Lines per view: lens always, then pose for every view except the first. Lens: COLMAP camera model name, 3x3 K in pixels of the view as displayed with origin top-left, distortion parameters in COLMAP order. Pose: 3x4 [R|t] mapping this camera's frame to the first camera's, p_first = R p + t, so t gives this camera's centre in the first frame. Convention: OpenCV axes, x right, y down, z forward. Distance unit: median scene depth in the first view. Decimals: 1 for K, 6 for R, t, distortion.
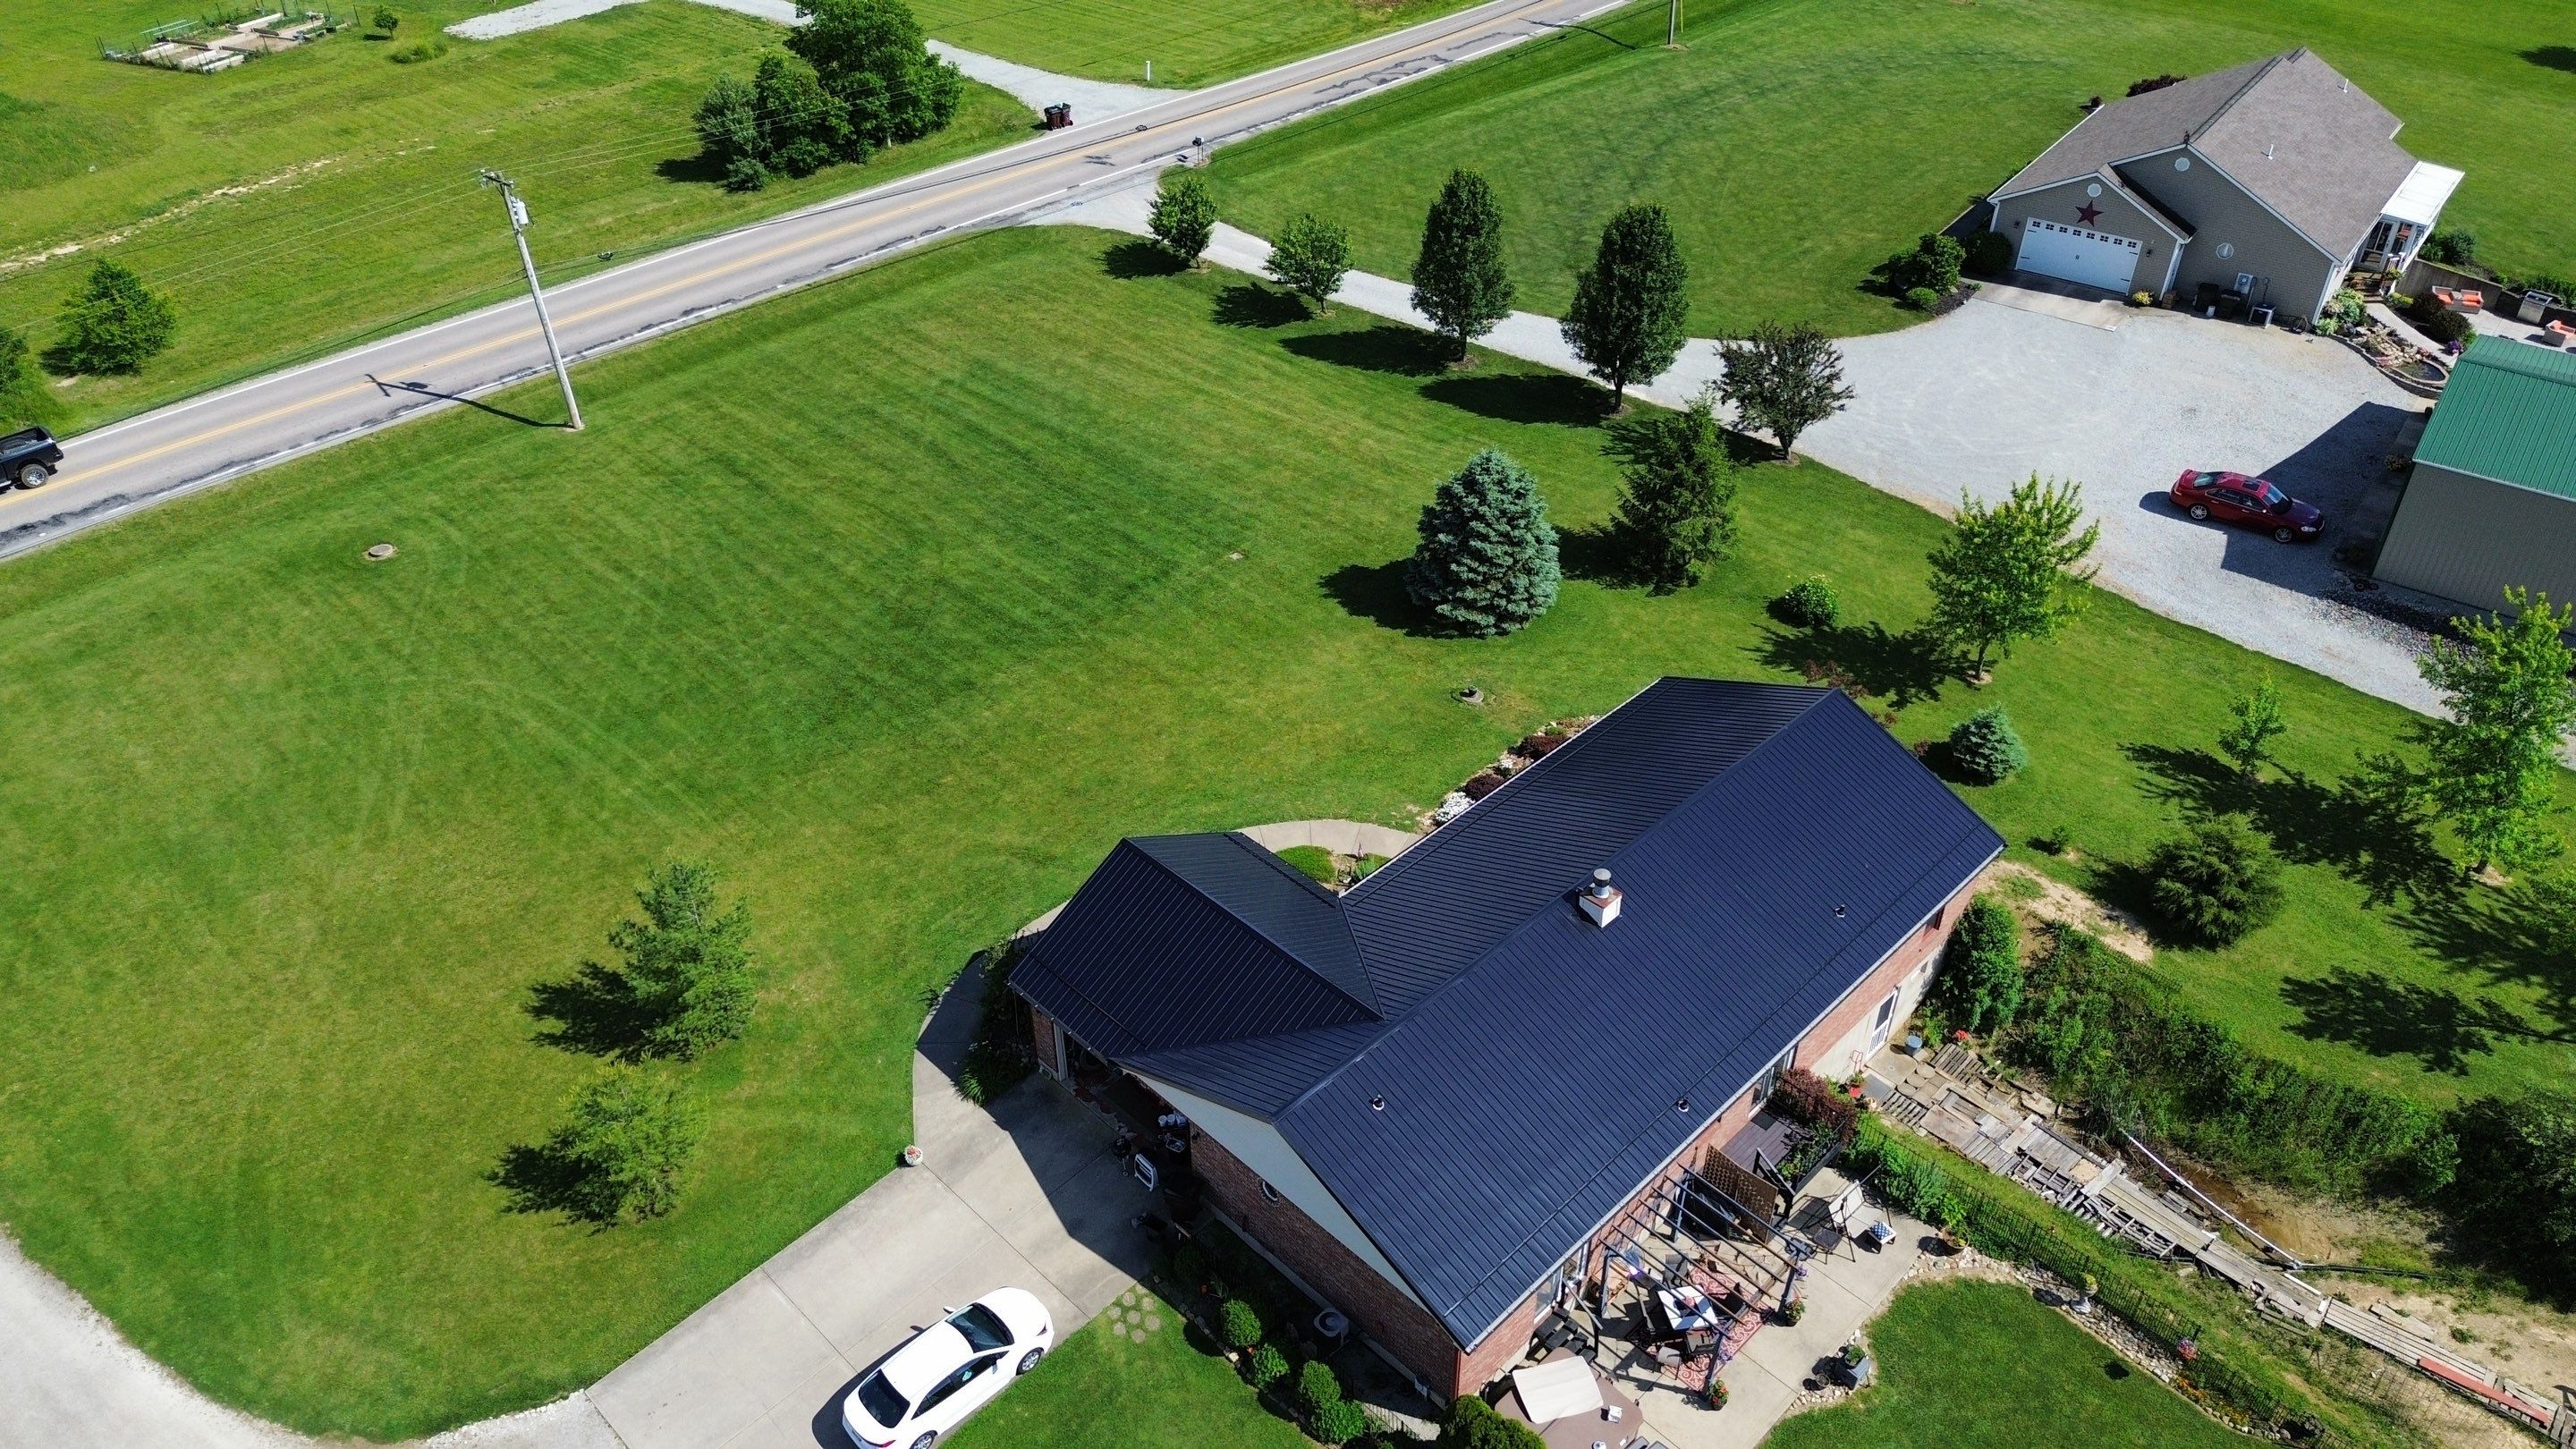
lens RADIAL K [[1798.9, 0, 1296.4], [0, 1798.9, 737.7], [0, 0, 1]] dist [0.072877, -0.070578]
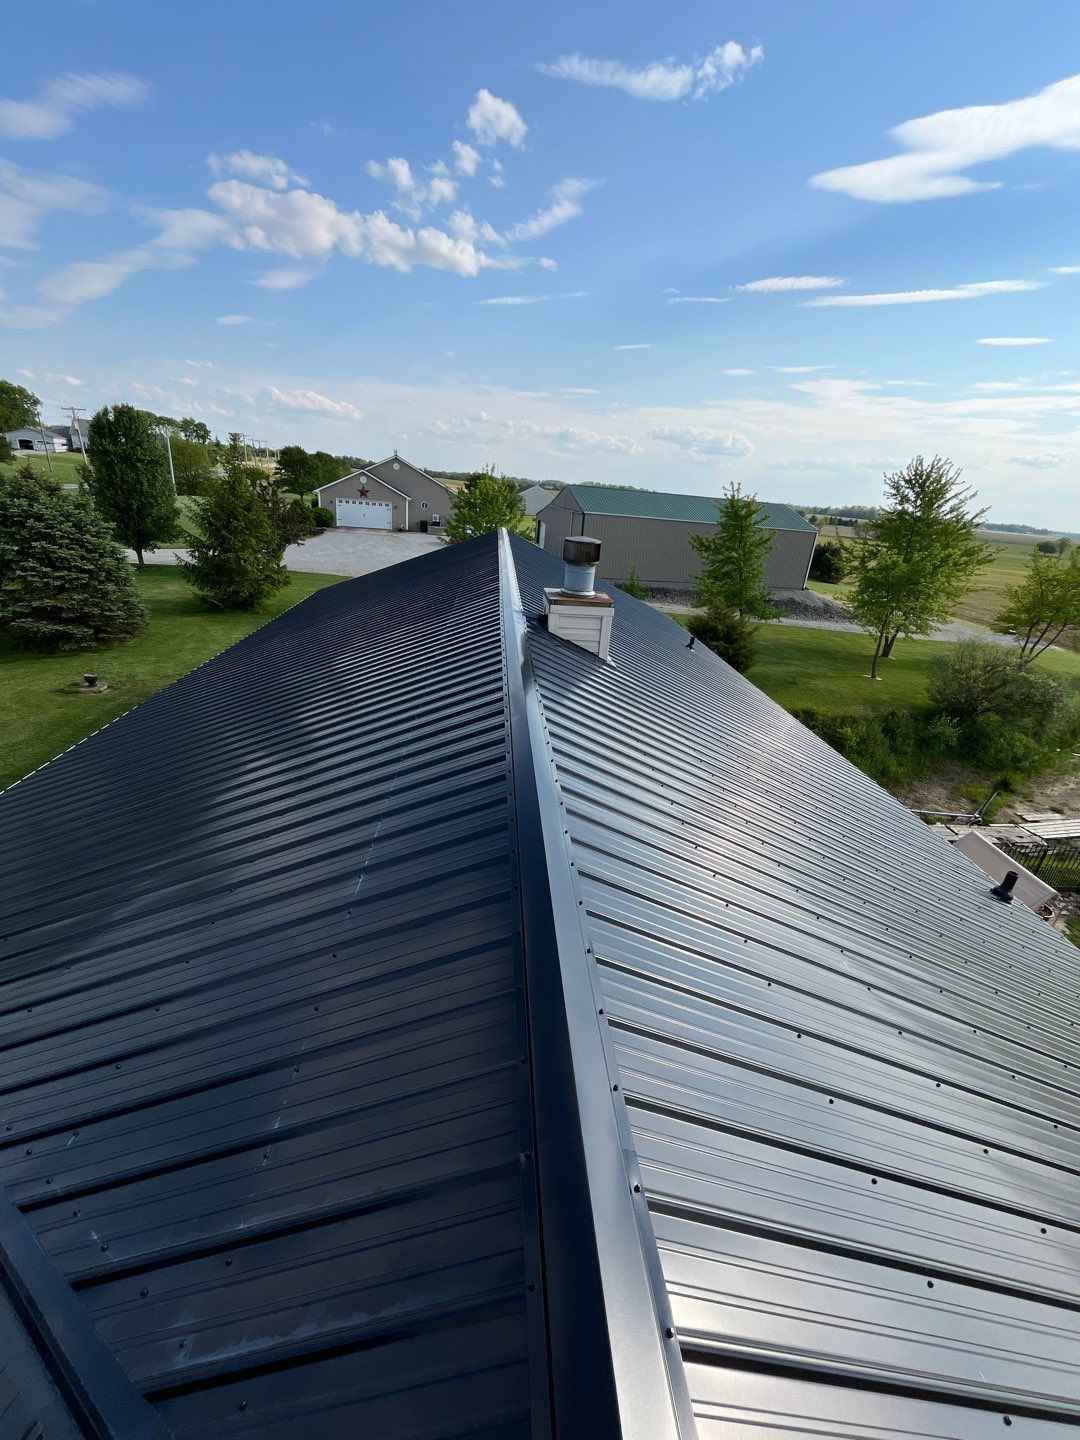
lens RADIAL K [[582.0, 0, 538.7], [0, 582.0, 719.0], [0, 0, 1]] dist [-0.003962, 0.000352]
pose [[0.654474, -0.230647, 0.720045, 0.035768], [0.379873, 0.923719, -0.049392, 0.092145], [-0.653727, 0.305852, 0.692167, 0.709376]]
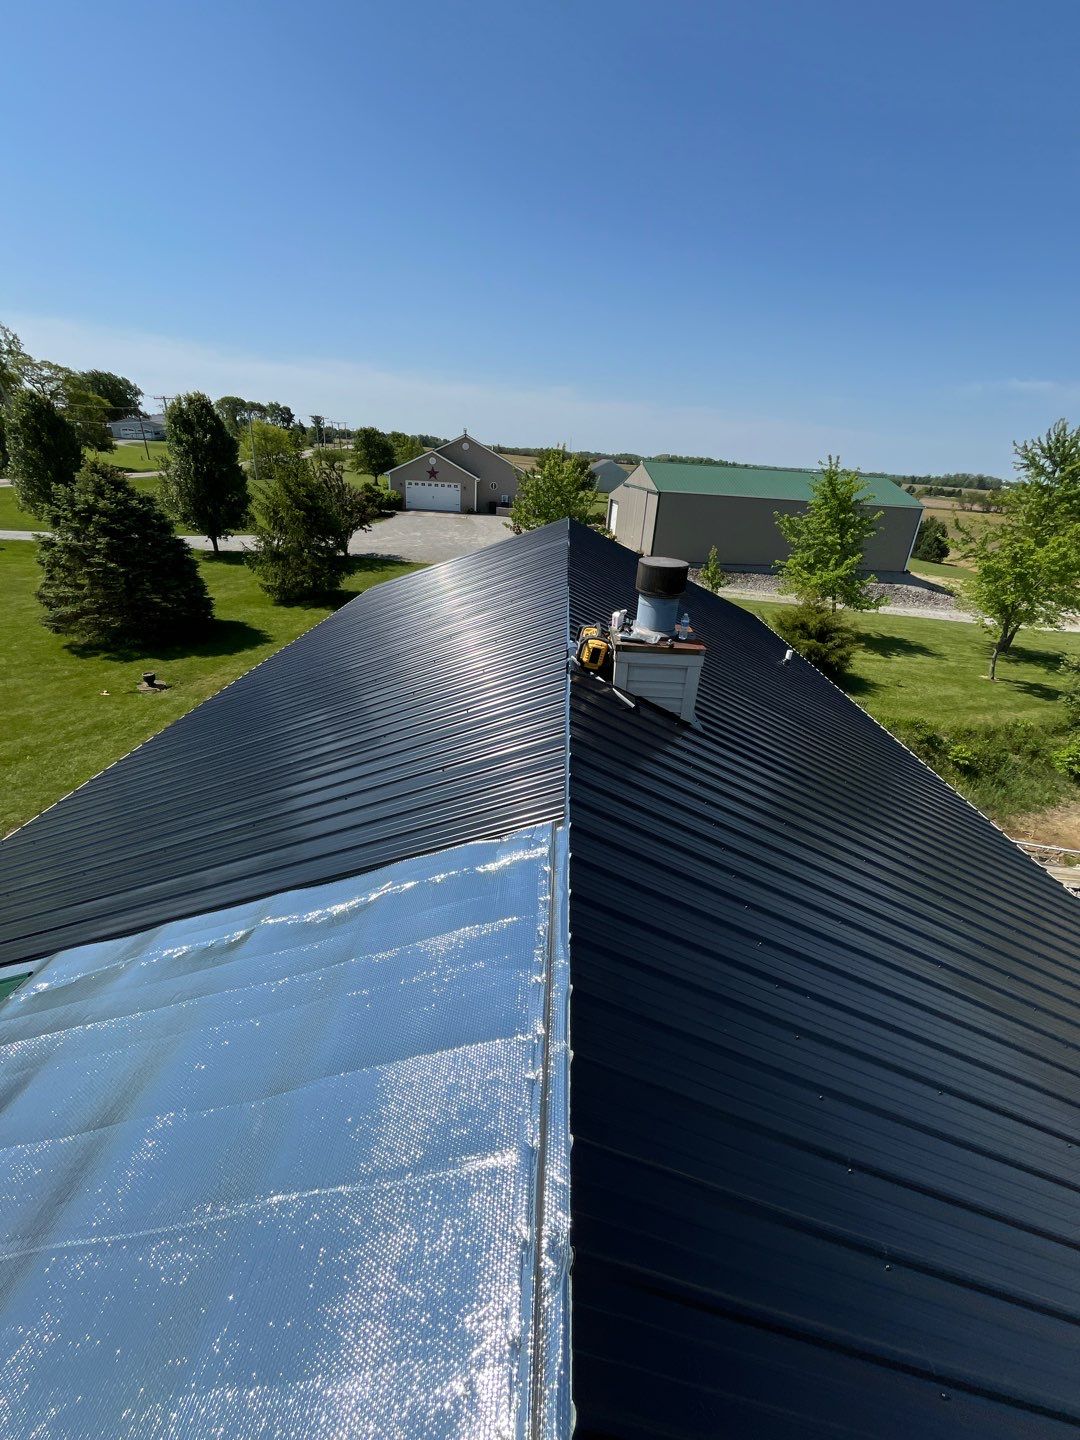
lens RADIAL K [[582.0, 0, 539.9], [0, 582.0, 717.1], [0, 0, 1]] dist [-0.003962, 0.000352]
pose [[0.736934, -0.237475, 0.632878, 0.059846], [0.352190, 0.934028, -0.059620, 0.076750], [-0.576967, 0.266829, 0.771953, 0.723549]]
